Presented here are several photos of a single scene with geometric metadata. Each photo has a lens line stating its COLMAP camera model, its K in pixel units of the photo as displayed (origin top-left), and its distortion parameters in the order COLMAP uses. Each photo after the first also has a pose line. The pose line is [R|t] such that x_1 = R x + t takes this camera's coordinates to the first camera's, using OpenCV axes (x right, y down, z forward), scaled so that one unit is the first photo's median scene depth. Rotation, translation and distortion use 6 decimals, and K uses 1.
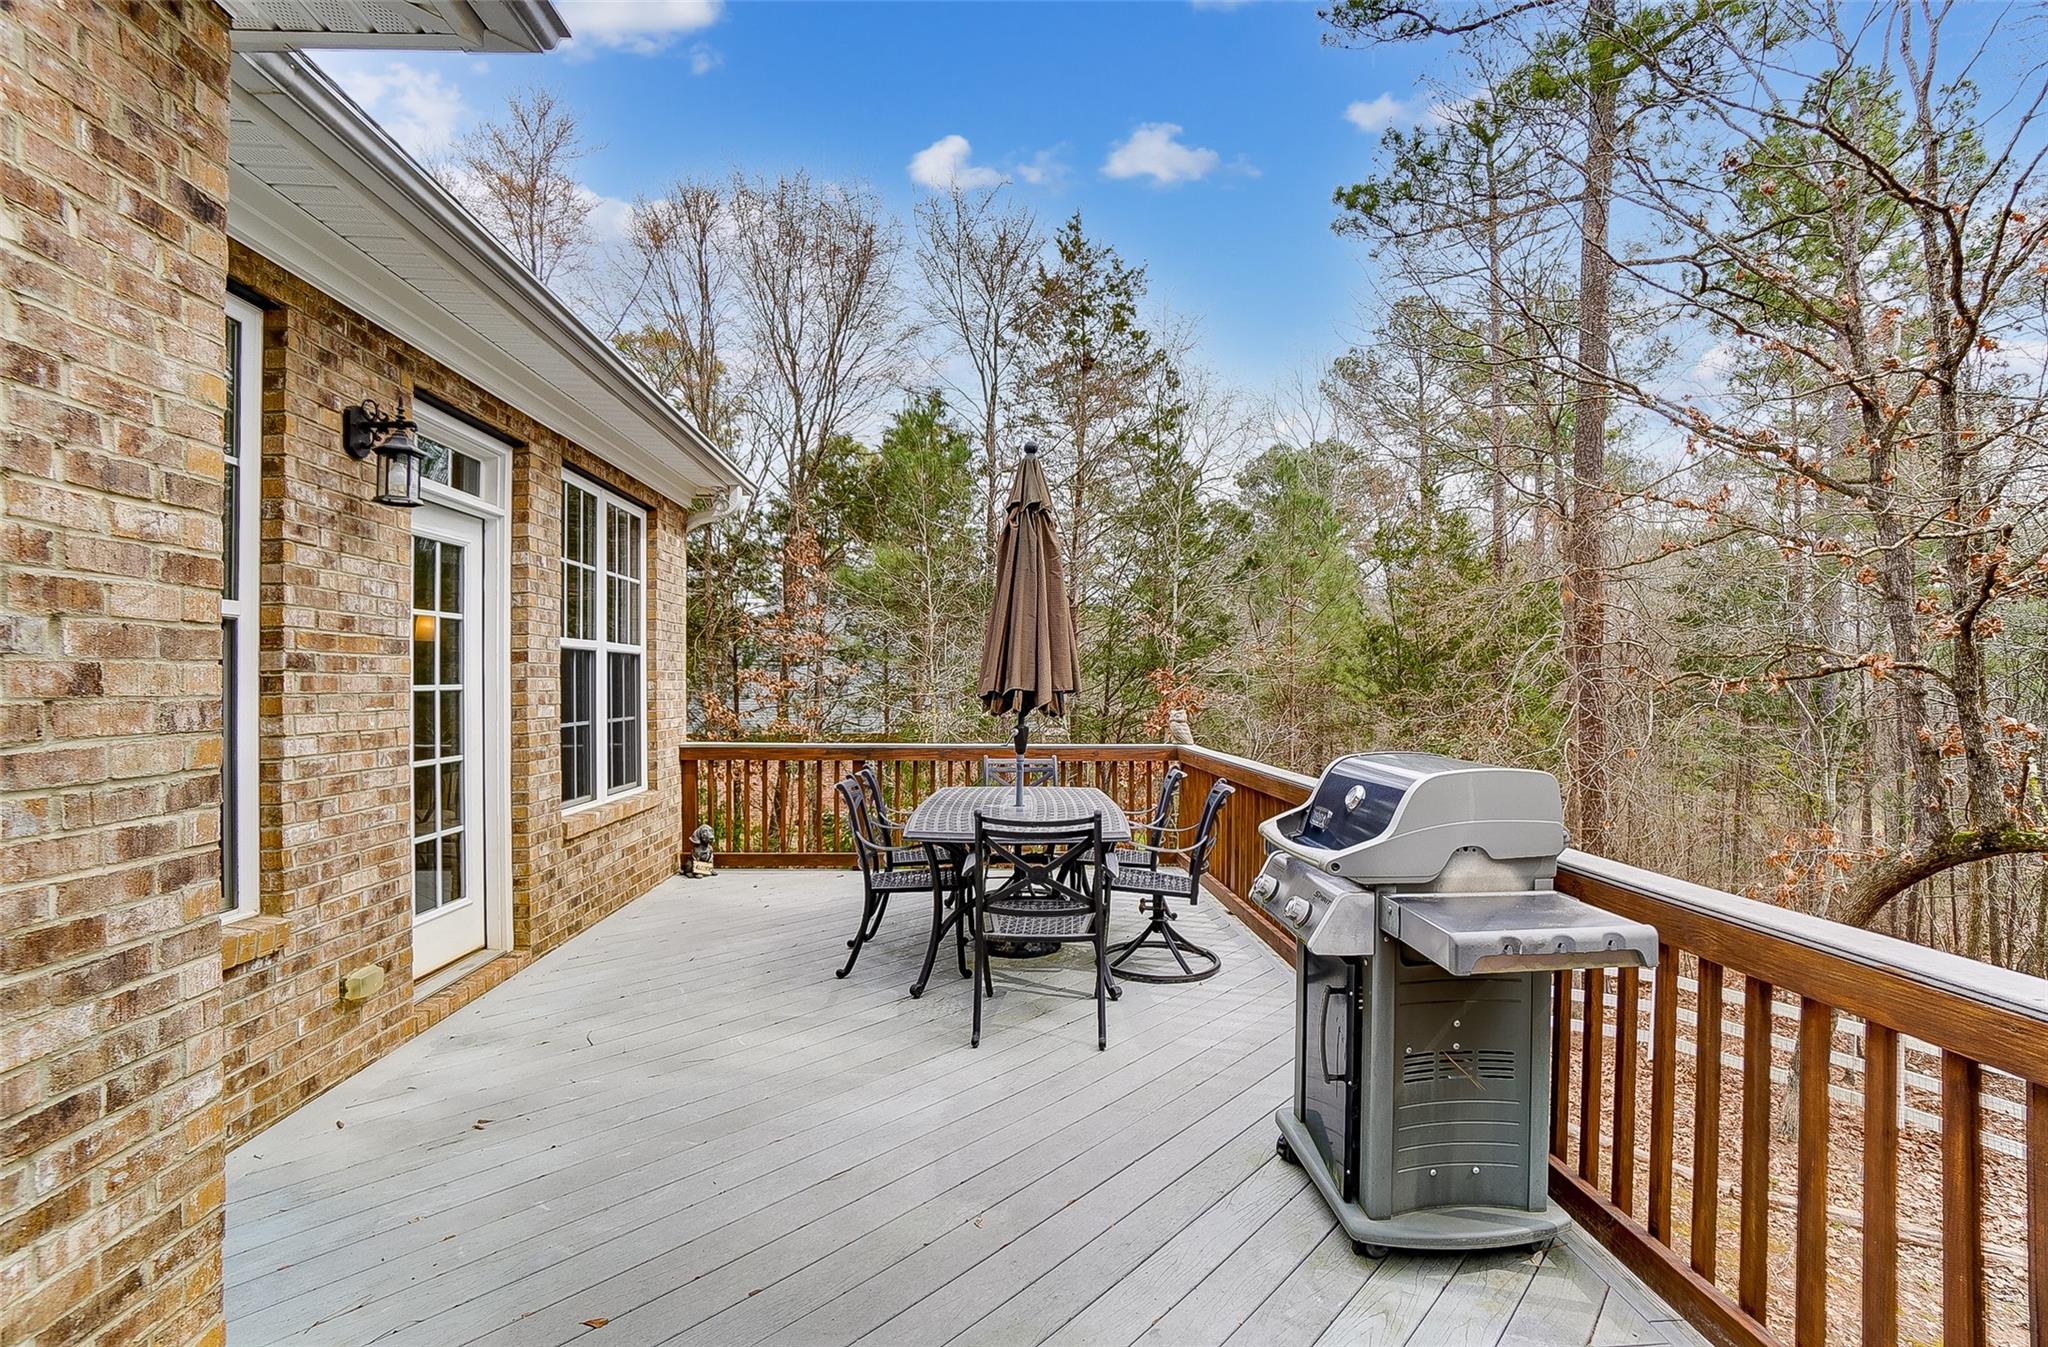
lens RADIAL K [[918.5, 0, 1024.0], [0, 918.5, 673.5], [0, 0, 1]] dist [-0.000128, -0.000017]
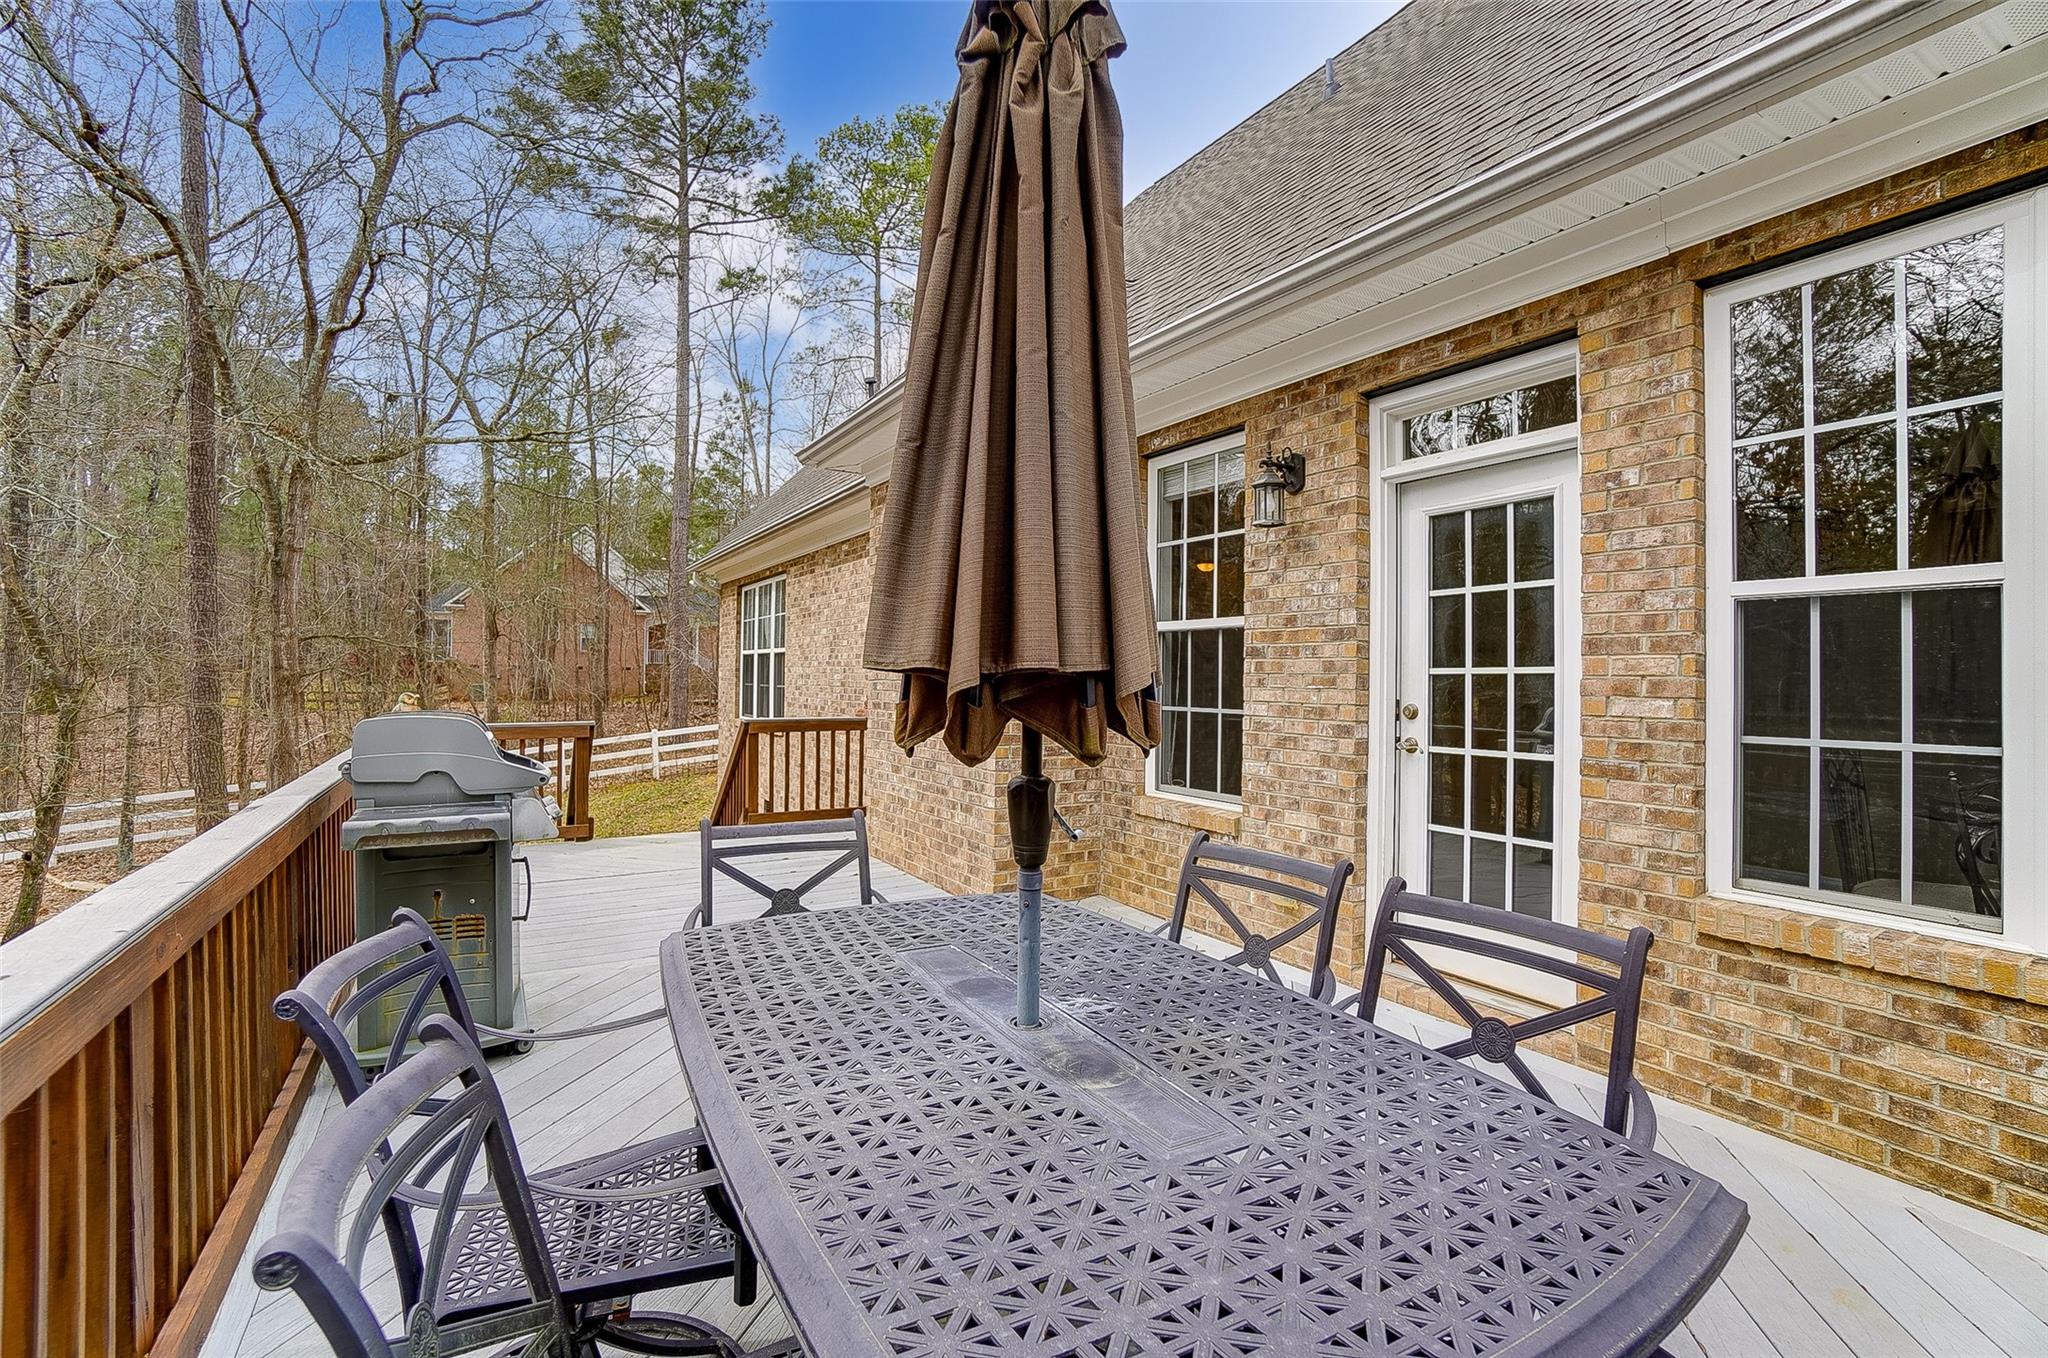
lens RADIAL K [[911.6, 0, 1024.0], [0, 911.6, 679.0], [0, 0, 1]] dist [0.037761, 0.000046]
pose [[-0.875618, -0.018107, -0.482665, 0.229618], [-0.013884, 0.999828, -0.012321, 0.049661], [0.482805, -0.004087, -0.875718, 1.922484]]
